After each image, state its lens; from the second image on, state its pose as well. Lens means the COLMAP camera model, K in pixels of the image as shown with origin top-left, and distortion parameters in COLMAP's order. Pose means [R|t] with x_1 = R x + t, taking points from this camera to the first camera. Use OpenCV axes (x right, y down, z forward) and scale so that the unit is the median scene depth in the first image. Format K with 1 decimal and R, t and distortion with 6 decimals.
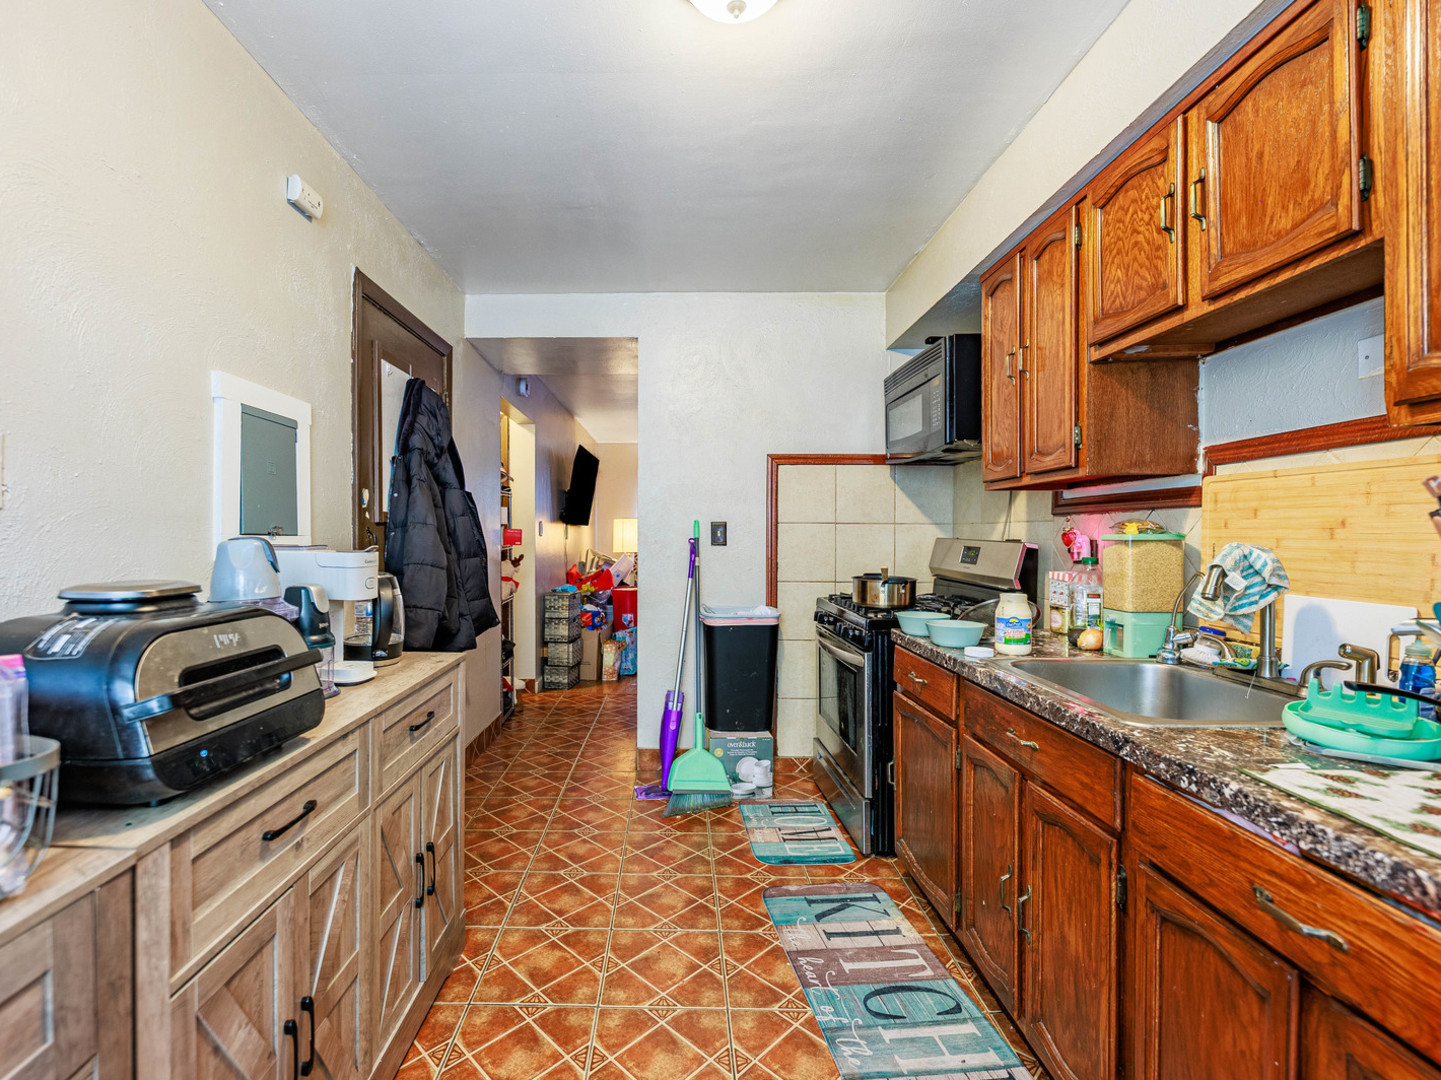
lens RADIAL K [[667.5, 0, 720.5], [0, 667.5, 540.0], [0, 0, 1]] dist [0.000119, -0.000005]
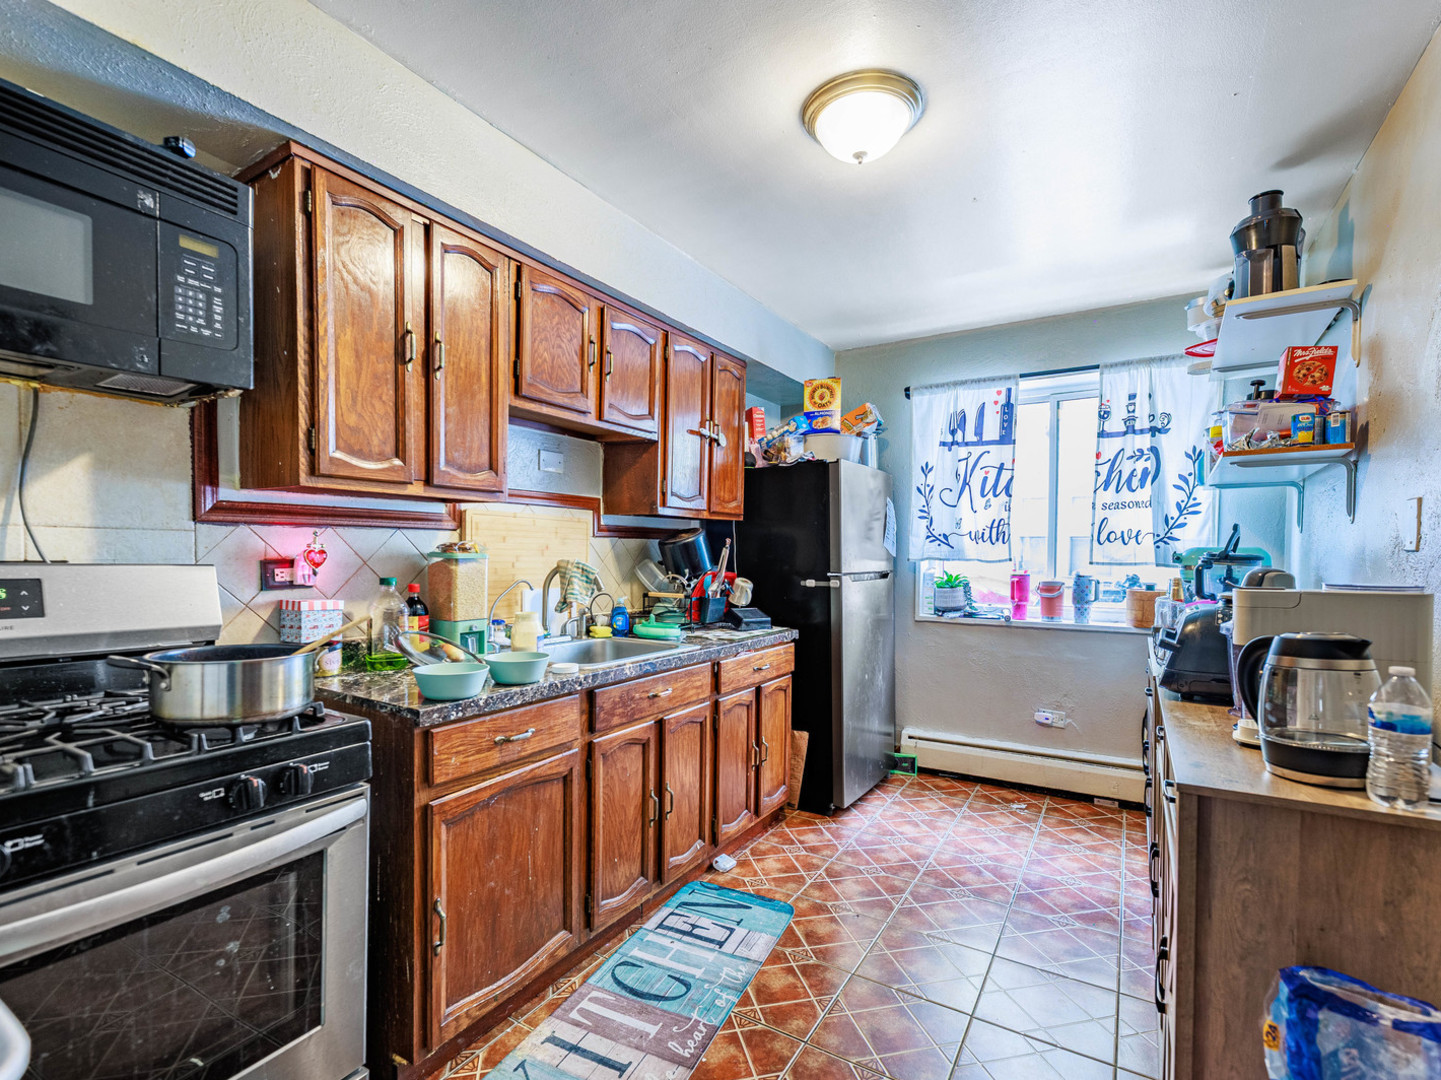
lens RADIAL K [[667.5, 0, 720.5], [0, 667.5, 540.0], [0, 0, 1]] dist [0.000119, -0.000005]
pose [[-0.817618, 0.000487, 0.575761, -0.393975], [-0.006864, 0.999920, -0.010593, -0.017294], [-0.575720, -0.012613, -0.817549, 1.637480]]
